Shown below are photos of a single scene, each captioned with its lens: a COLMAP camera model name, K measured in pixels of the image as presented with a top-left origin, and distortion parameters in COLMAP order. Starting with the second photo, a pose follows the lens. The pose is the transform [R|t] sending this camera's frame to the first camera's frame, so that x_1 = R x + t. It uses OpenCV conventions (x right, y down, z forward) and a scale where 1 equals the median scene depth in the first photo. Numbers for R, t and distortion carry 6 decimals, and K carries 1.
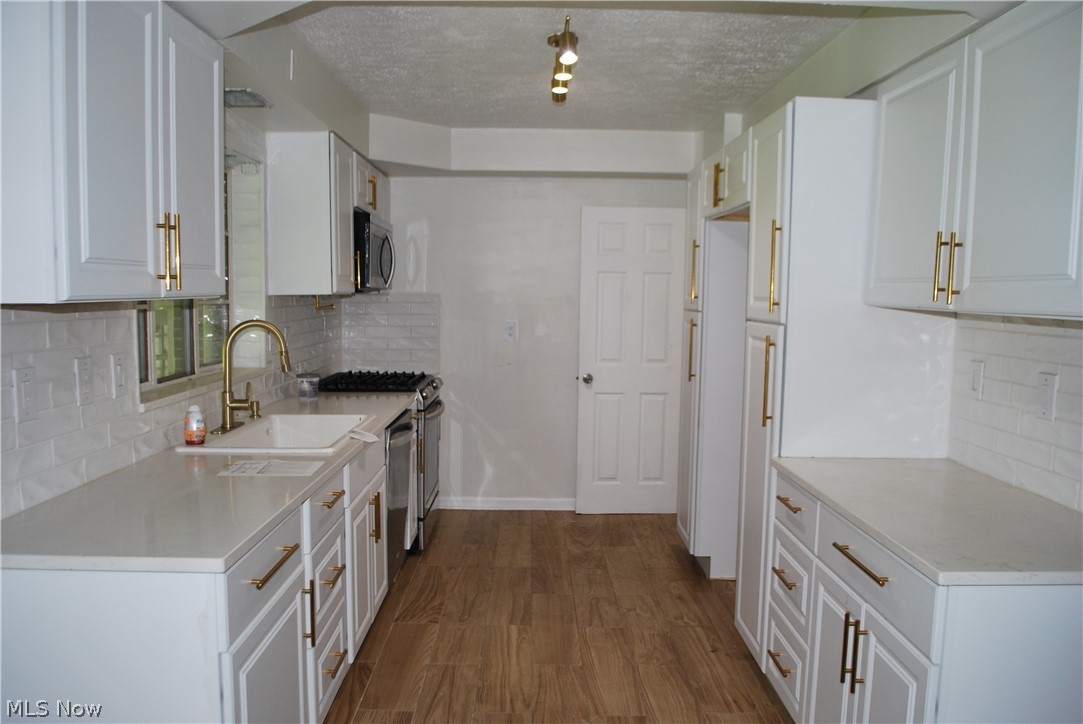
lens RADIAL K [[859.9, 0, 539.2], [0, 859.9, 372.3], [0, 0, 1]] dist [-0.076860, -0.005492]
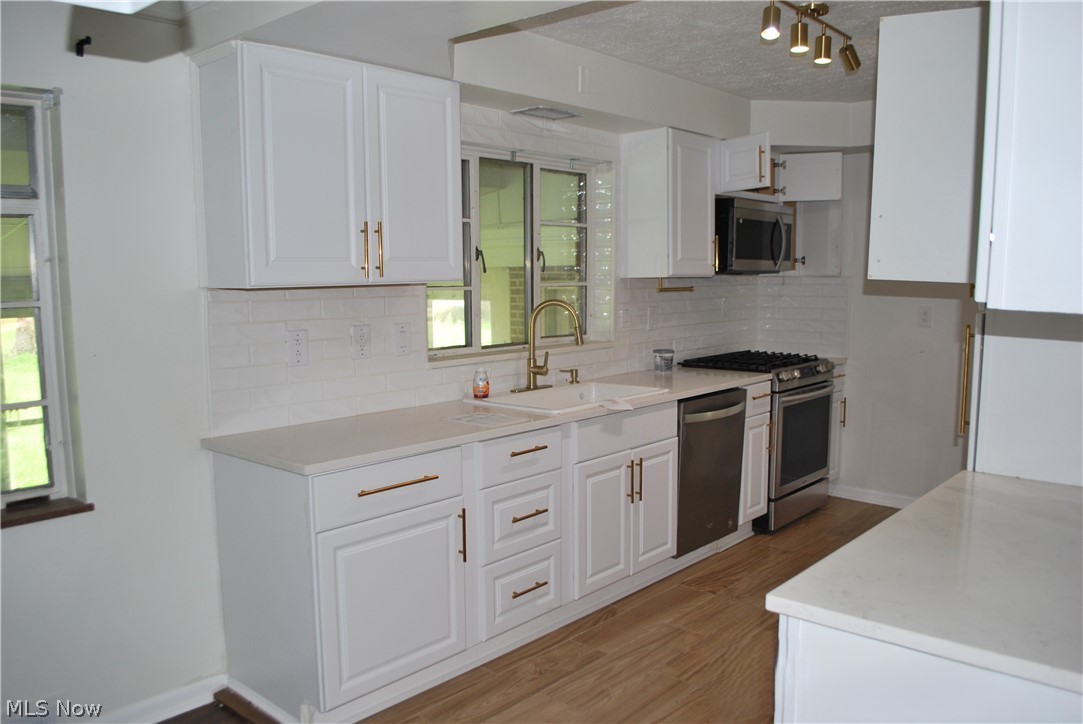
lens RADIAL K [[859.9, 0, 535.8], [0, 859.9, 368.1], [0, 0, 1]] dist [-0.076860, -0.005492]
pose [[0.740309, 0.061067, -0.669487, 0.417180], [-0.049441, 0.998115, 0.036372, -0.007937], [0.670446, 0.006174, 0.741933, 0.087679]]
